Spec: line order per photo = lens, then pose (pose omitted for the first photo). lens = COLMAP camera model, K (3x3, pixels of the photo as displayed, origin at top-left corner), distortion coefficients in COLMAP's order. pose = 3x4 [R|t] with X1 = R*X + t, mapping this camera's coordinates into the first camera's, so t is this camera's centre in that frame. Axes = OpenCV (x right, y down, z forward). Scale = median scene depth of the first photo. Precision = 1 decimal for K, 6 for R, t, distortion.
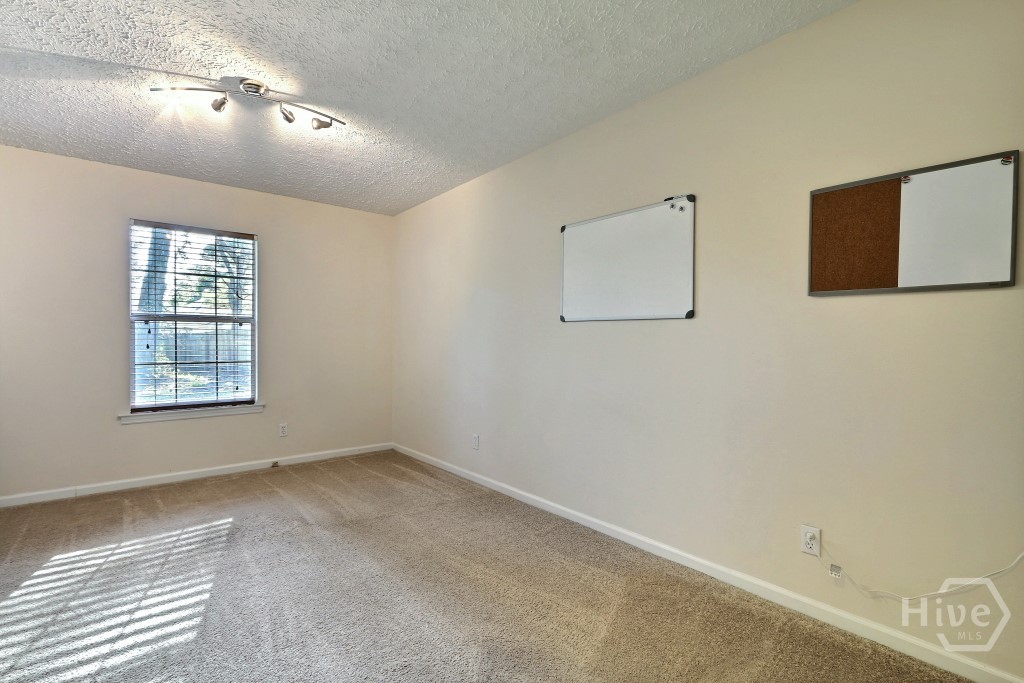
lens RADIAL K [[469.7, 0, 512.0], [0, 469.7, 341.5], [0, 0, 1]] dist [-0.025059, 0.005547]
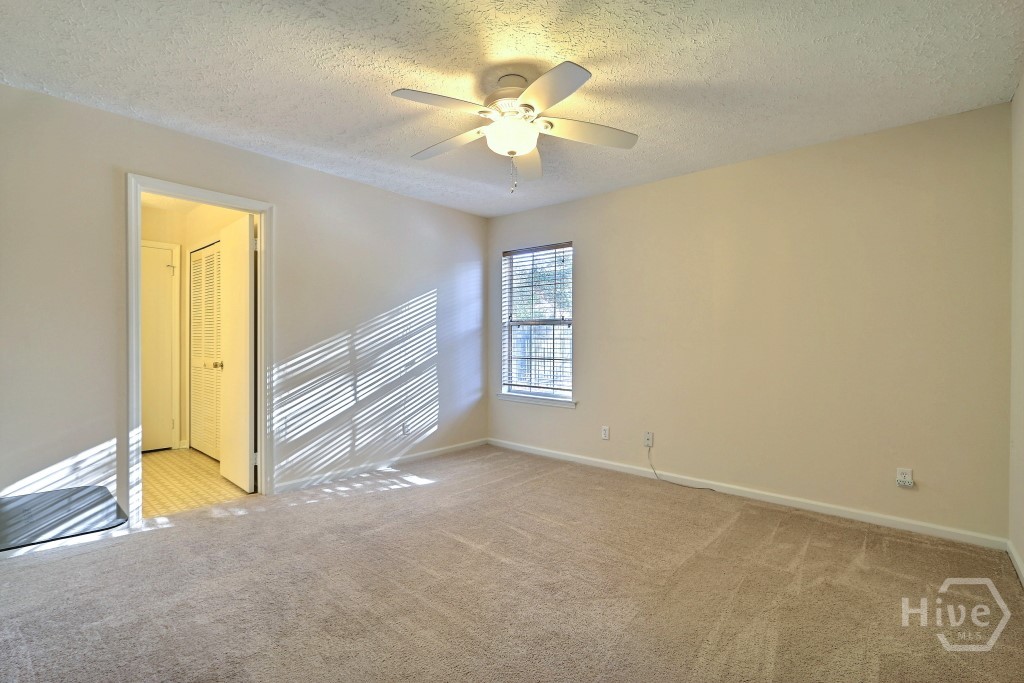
lens RADIAL K [[471.0, 0, 512.0], [0, 471.0, 341.5], [0, 0, 1]] dist [0.003058, -0.000214]
pose [[0.175088, -0.003099, -0.984548, 0.572681], [-0.015329, 0.999865, -0.005874, 0.010883], [0.984434, 0.016121, 0.175016, 0.791894]]
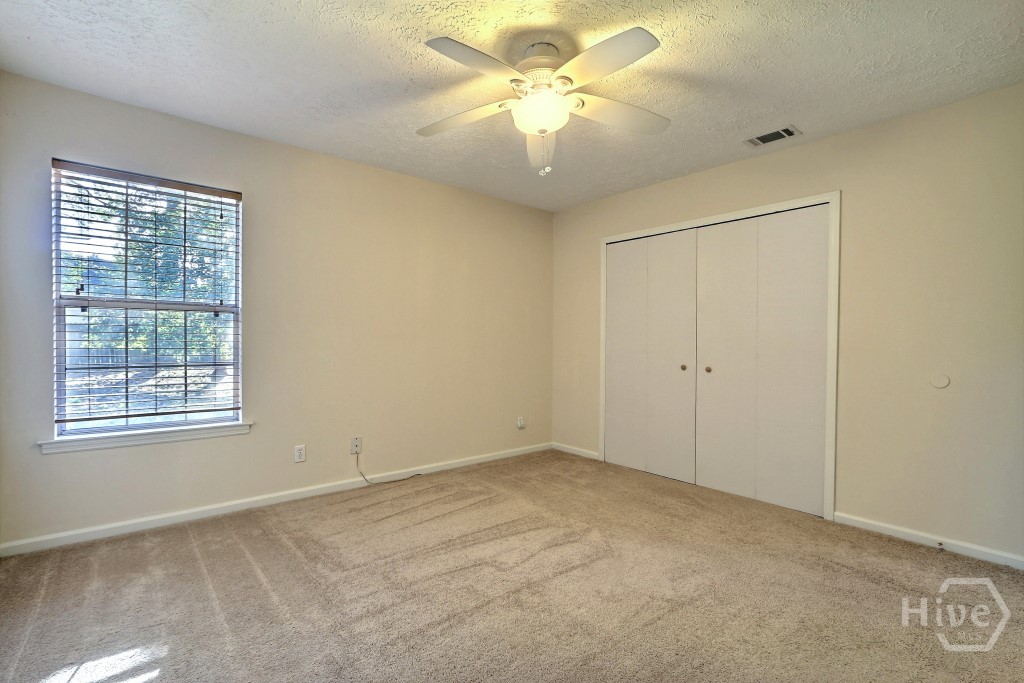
lens RADIAL K [[475.2, 0, 512.0], [0, 475.2, 341.5], [0, 0, 1]] dist [-0.012644, -0.000115]
pose [[0.999795, 0.000672, 0.020213, -0.157861], [-0.000554, 0.999983, -0.005844, 0.013408], [-0.020216, 0.005831, 0.999779, 0.285536]]
